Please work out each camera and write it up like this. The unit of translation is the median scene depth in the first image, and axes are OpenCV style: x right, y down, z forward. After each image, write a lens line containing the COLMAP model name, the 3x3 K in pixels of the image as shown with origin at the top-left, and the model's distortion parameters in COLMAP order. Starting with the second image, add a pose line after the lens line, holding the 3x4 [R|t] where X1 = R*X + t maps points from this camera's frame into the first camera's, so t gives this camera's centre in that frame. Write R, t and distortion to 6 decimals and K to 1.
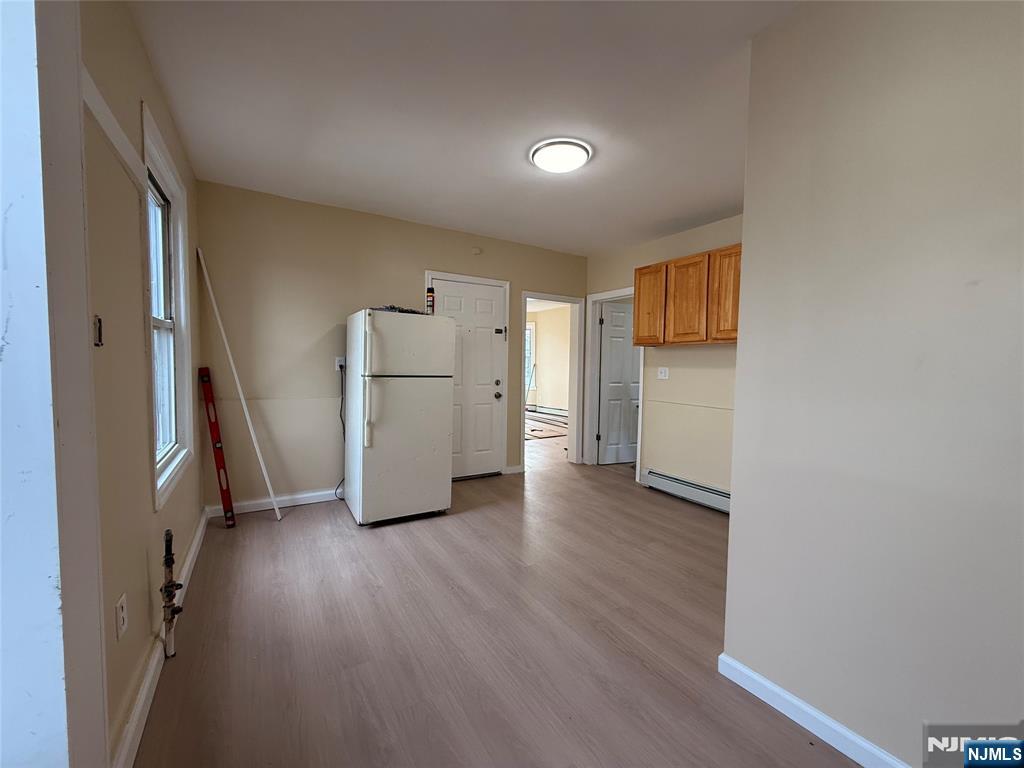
lens RADIAL K [[405.5, 0, 510.3], [0, 405.5, 384.0], [0, 0, 1]] dist [-0.001066, 0.000128]
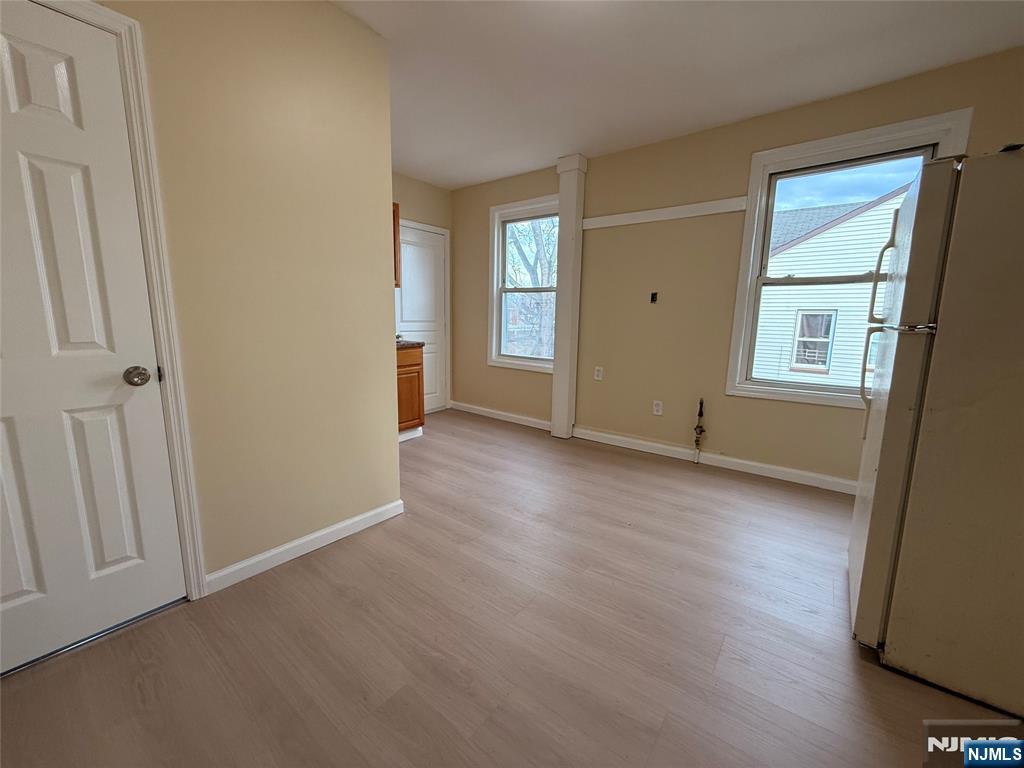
lens RADIAL K [[405.5, 0, 510.3], [0, 405.5, 384.0], [0, 0, 1]] dist [-0.001066, 0.000128]
pose [[-0.938832, 0.022780, -0.343621, 0.326797], [-0.052030, 0.976973, 0.206922, -0.025893], [0.340422, 0.212143, -0.916029, 1.201785]]
